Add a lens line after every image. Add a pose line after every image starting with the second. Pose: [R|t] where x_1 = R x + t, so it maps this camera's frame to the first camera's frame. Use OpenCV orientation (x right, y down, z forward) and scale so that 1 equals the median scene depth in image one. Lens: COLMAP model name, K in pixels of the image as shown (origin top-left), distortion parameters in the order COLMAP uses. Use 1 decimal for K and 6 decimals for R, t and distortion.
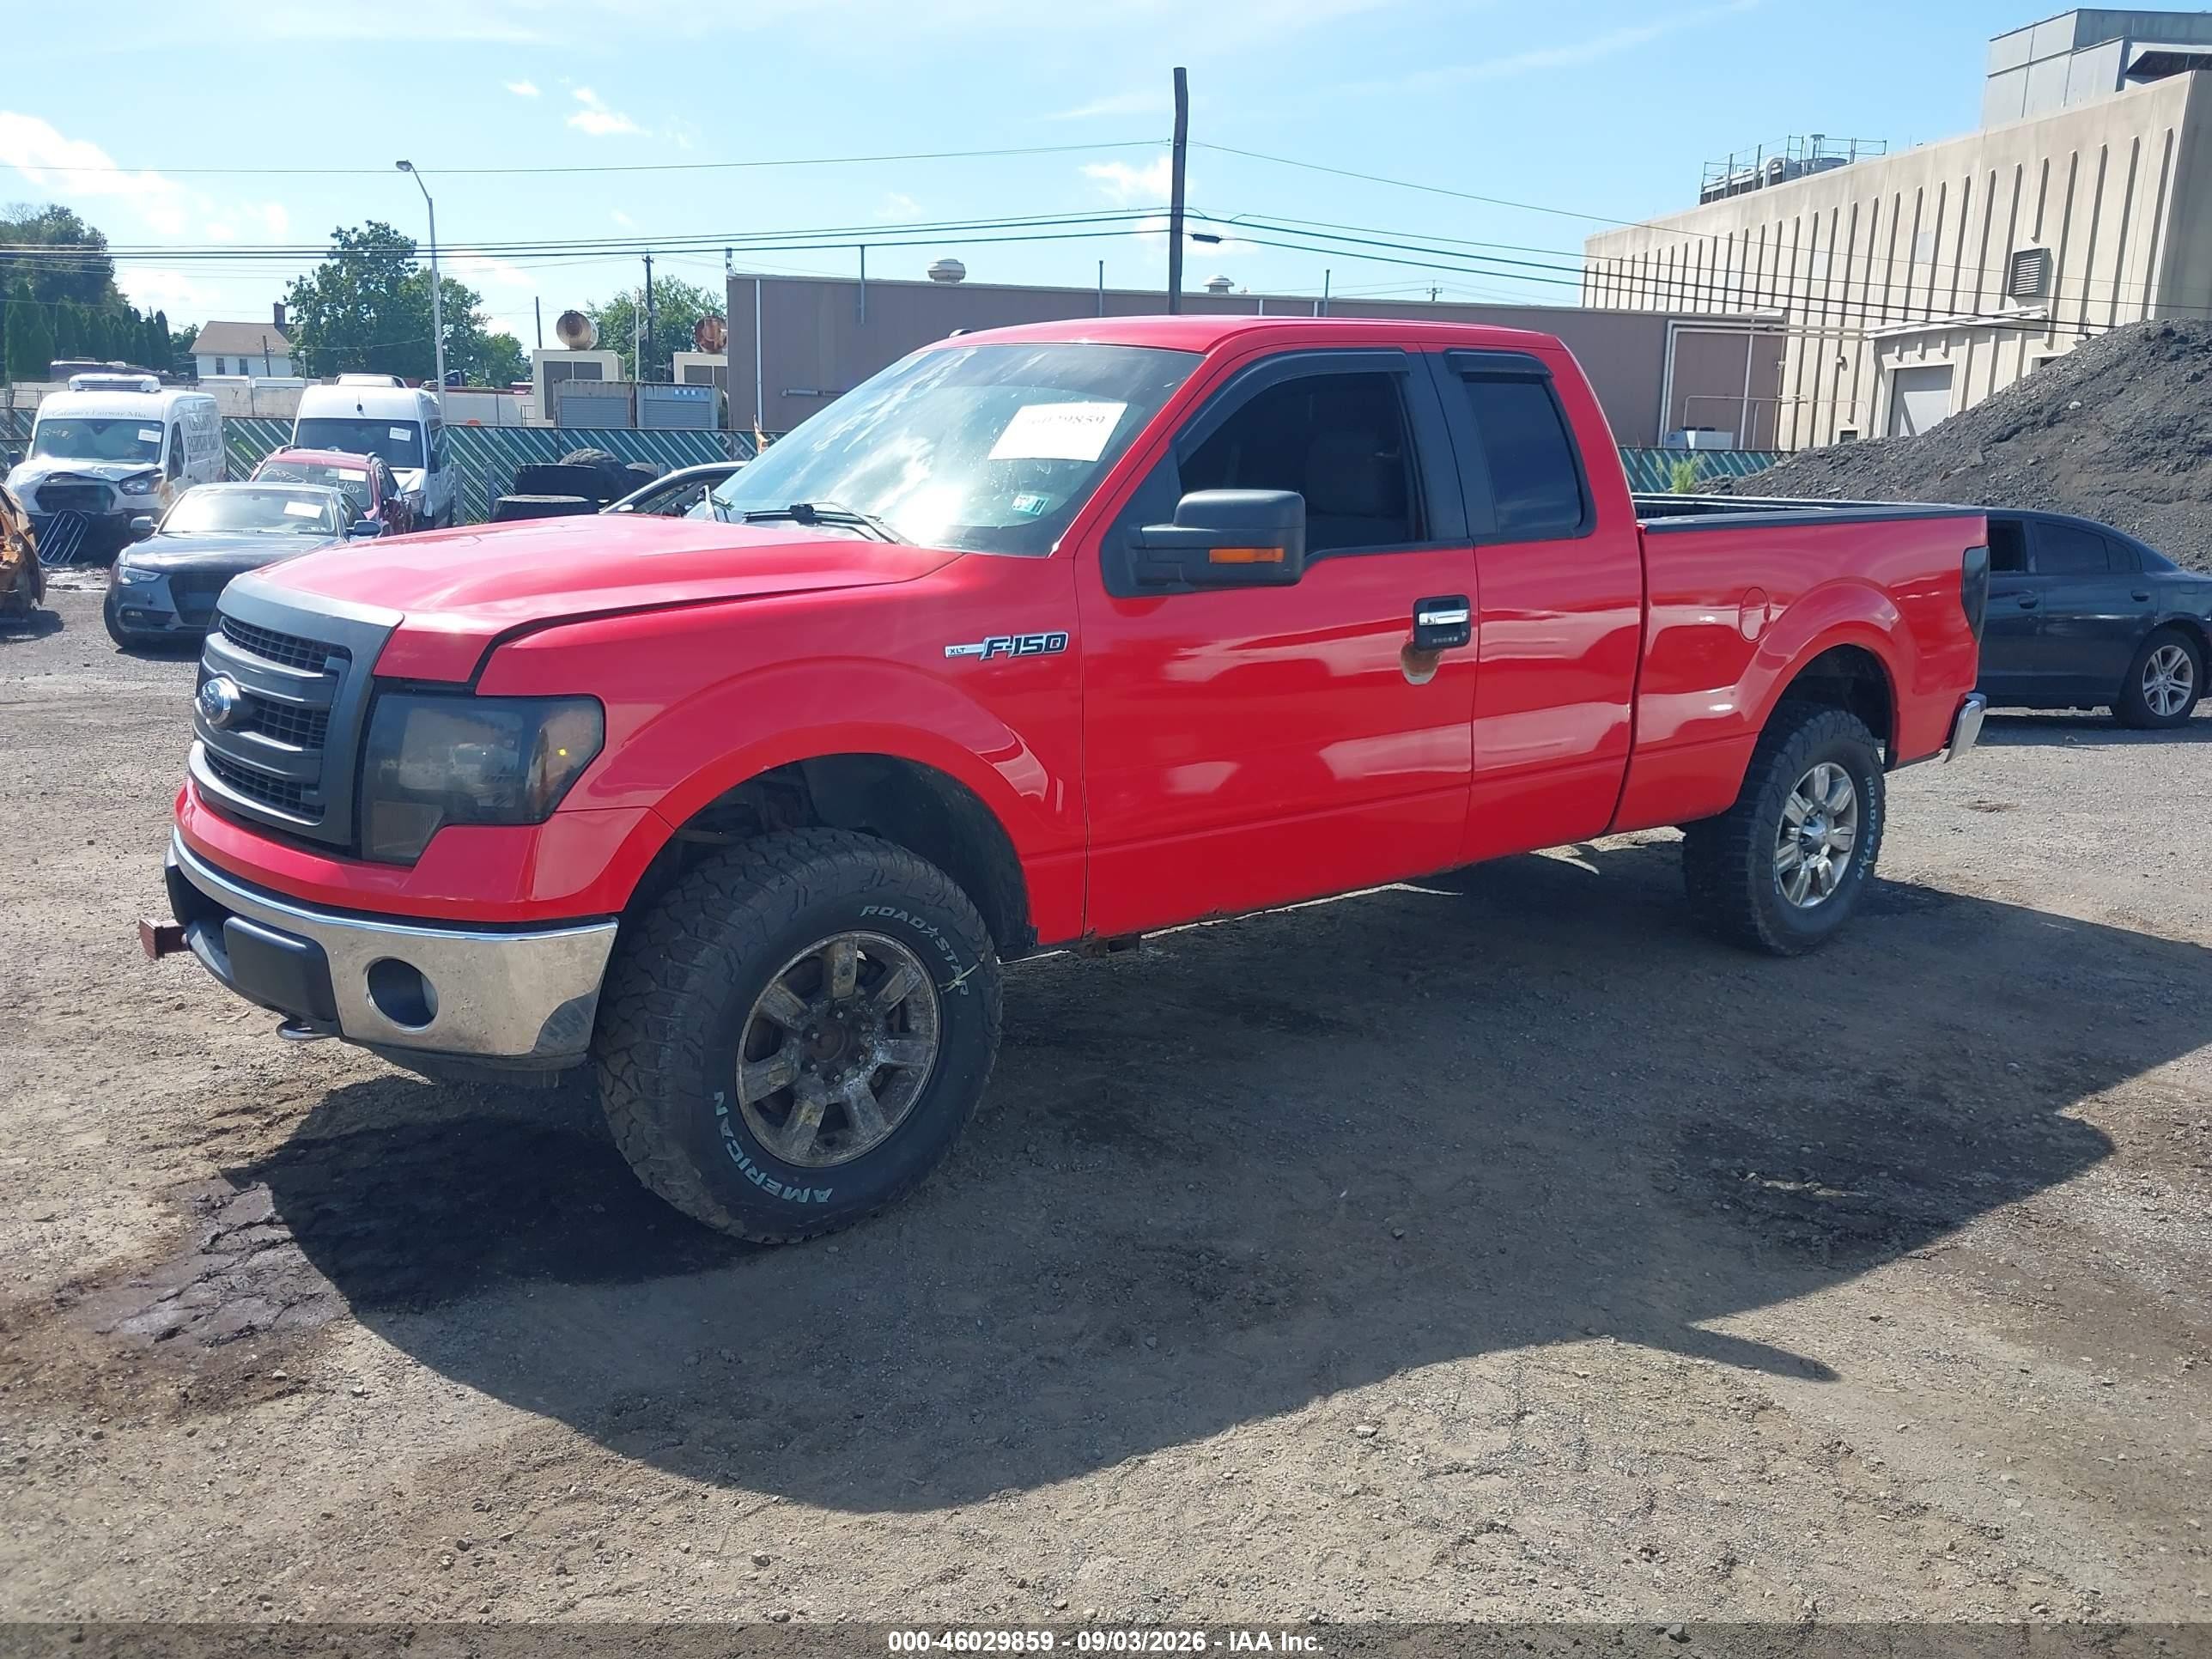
lens RADIAL K [[1764.0, 0, 1083.1], [0, 1764.0, 795.2], [0, 0, 1]] dist [0.002702, 0.006885]
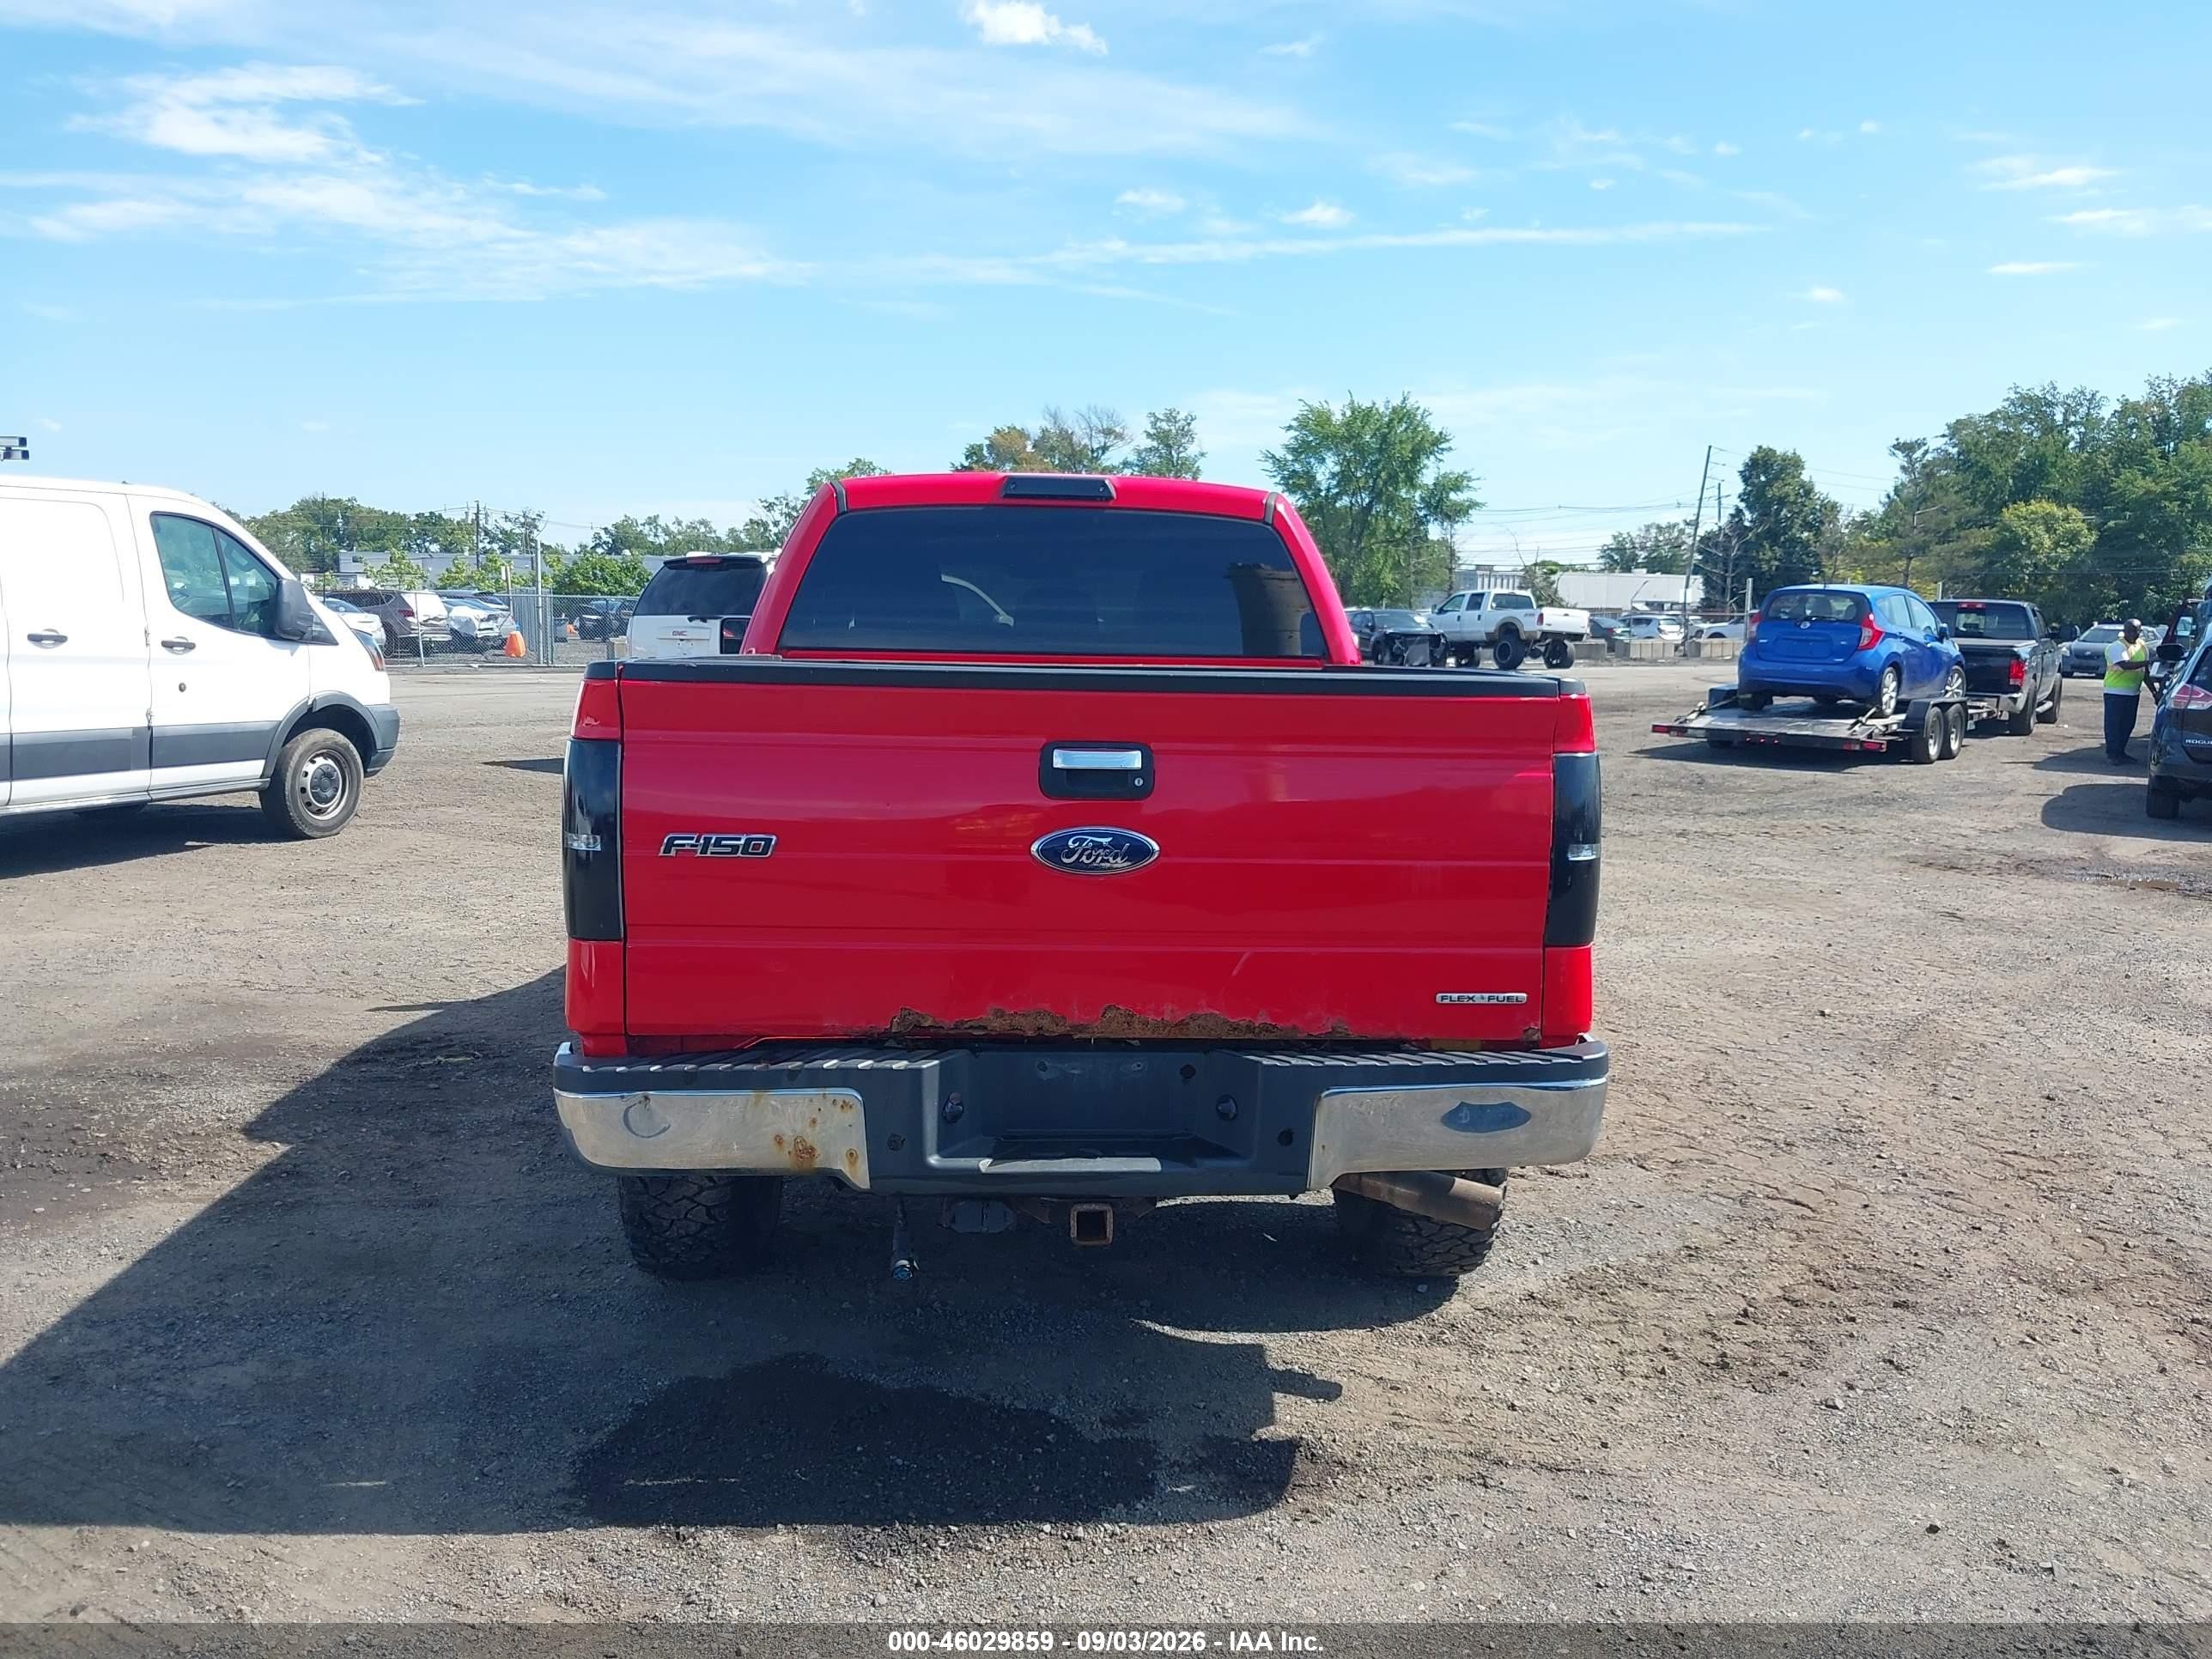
lens RADIAL K [[1694.5, 0, 1106.0], [0, 1694.5, 829.5], [0, 0, 1]] dist [0.036261, -0.002649]
pose [[-0.549552, 0.074322, -0.832147, 0.243745], [-0.190456, 0.958664, 0.211399, -0.074253], [0.813461, 0.274662, -0.512681, 0.404854]]
